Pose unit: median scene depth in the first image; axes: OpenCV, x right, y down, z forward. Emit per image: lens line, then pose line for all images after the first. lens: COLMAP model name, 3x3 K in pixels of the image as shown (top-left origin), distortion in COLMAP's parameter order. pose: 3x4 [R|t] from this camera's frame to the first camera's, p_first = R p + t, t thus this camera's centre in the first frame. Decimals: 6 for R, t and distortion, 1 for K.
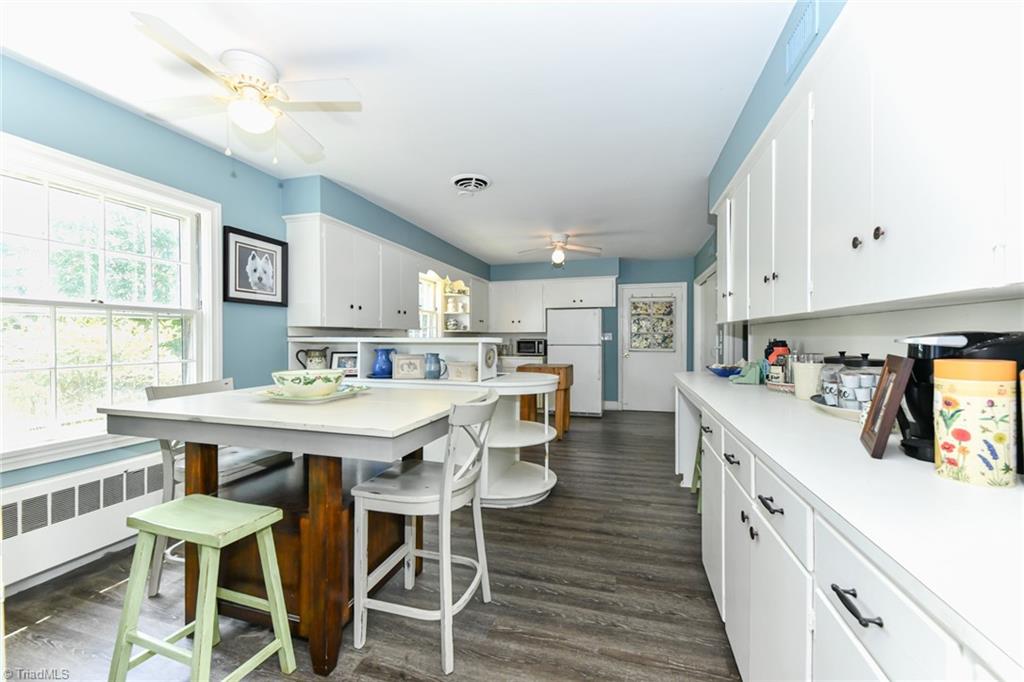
lens RADIAL K [[412.5, 0, 515.5], [0, 412.5, 344.7], [0, 0, 1]] dist [0.009746, -0.004797]
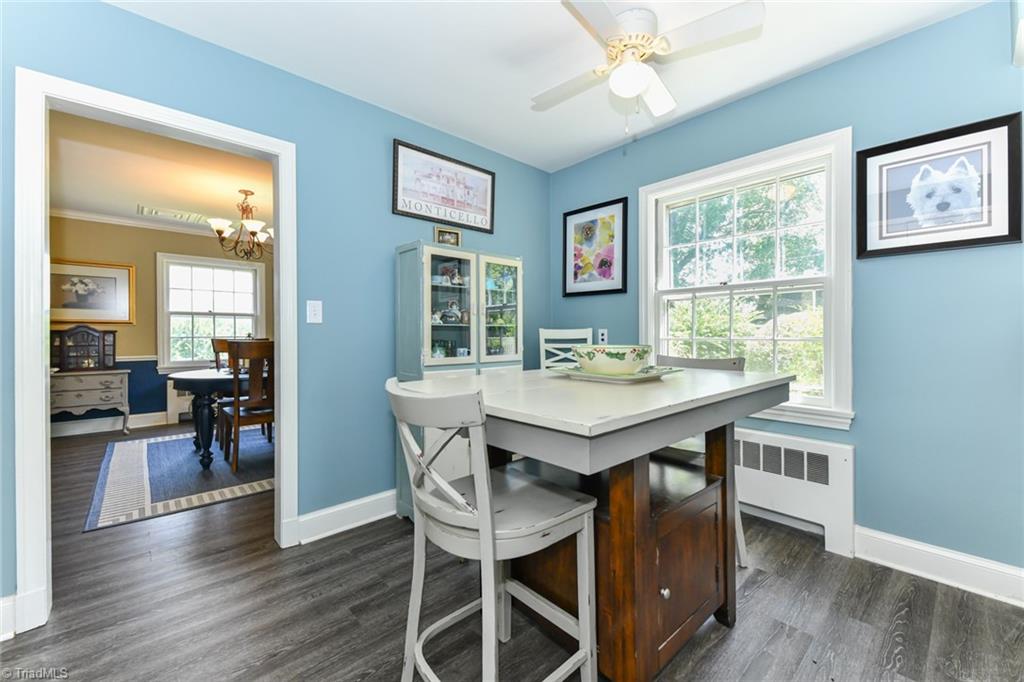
lens RADIAL K [[412.5, 0, 522.1], [0, 412.5, 337.8], [0, 0, 1]] dist [0.009746, -0.004797]
pose [[-0.523142, 0.012089, -0.852160, 0.188845], [-0.007201, 0.999801, 0.018604, 0.020661], [0.852215, 0.015869, -0.522951, 0.767014]]
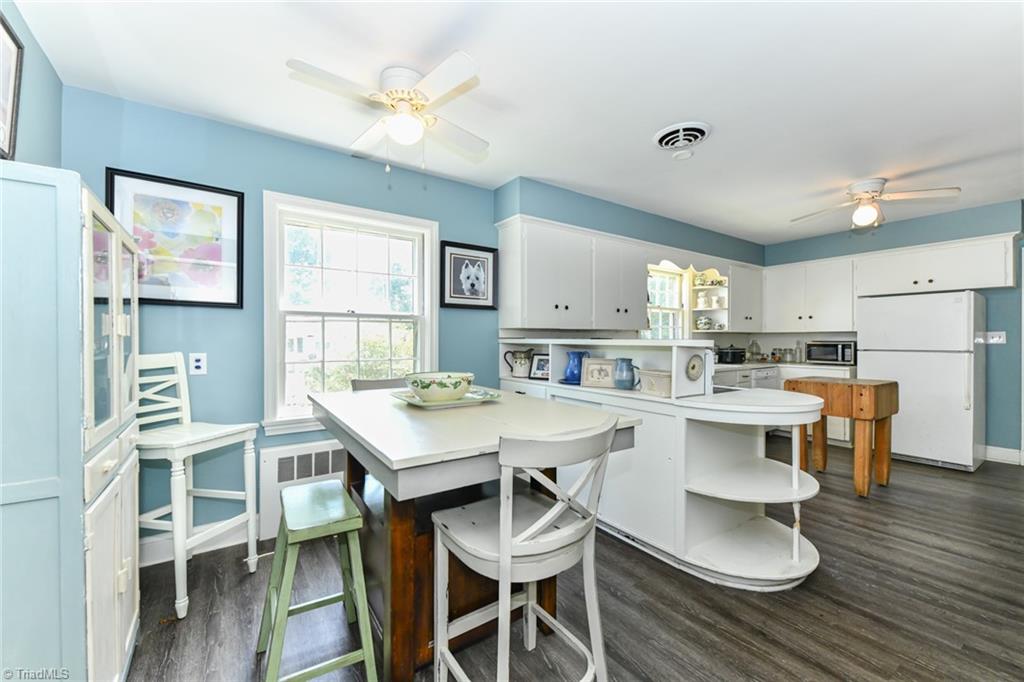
lens RADIAL K [[412.5, 0, 508.4], [0, 412.5, 342.9], [0, 0, 1]] dist [0.009746, -0.004797]
pose [[0.769699, 0.007037, -0.638368, 0.142213], [-0.011596, 0.999928, -0.002960, -0.004714], [0.638301, 0.009681, 0.769726, 0.215957]]
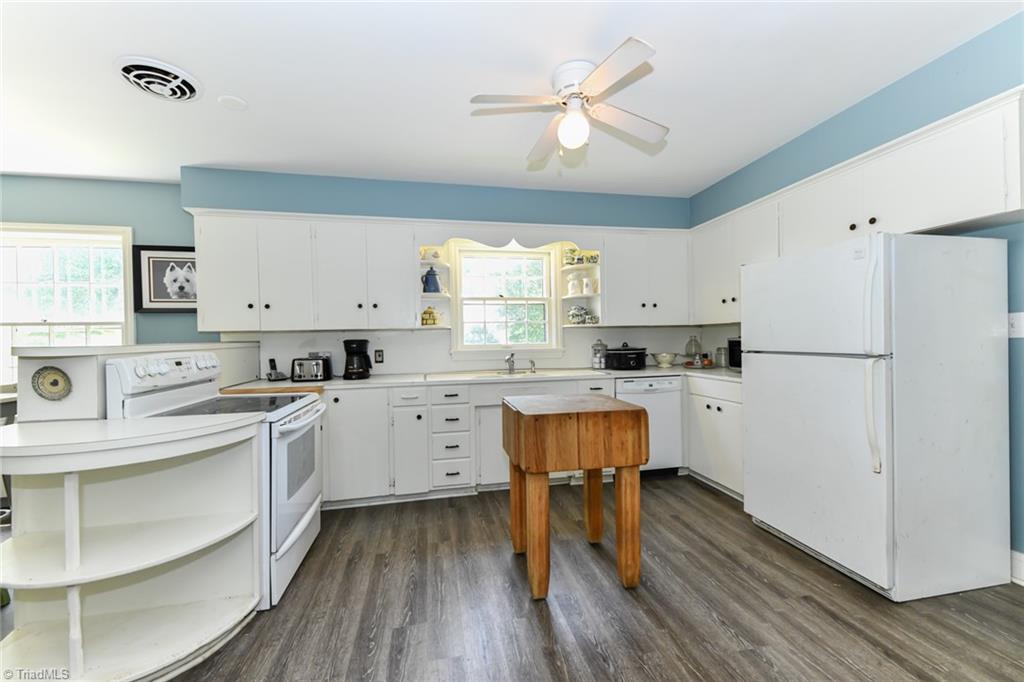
lens RADIAL K [[412.5, 0, 515.3], [0, 412.5, 341.5], [0, 0, 1]] dist [0.009746, -0.004797]
pose [[0.461238, -0.001126, -0.887276, 0.670509], [0.002997, 0.999995, 0.000289, -0.020302], [0.887271, -0.002793, 0.461240, 1.210266]]
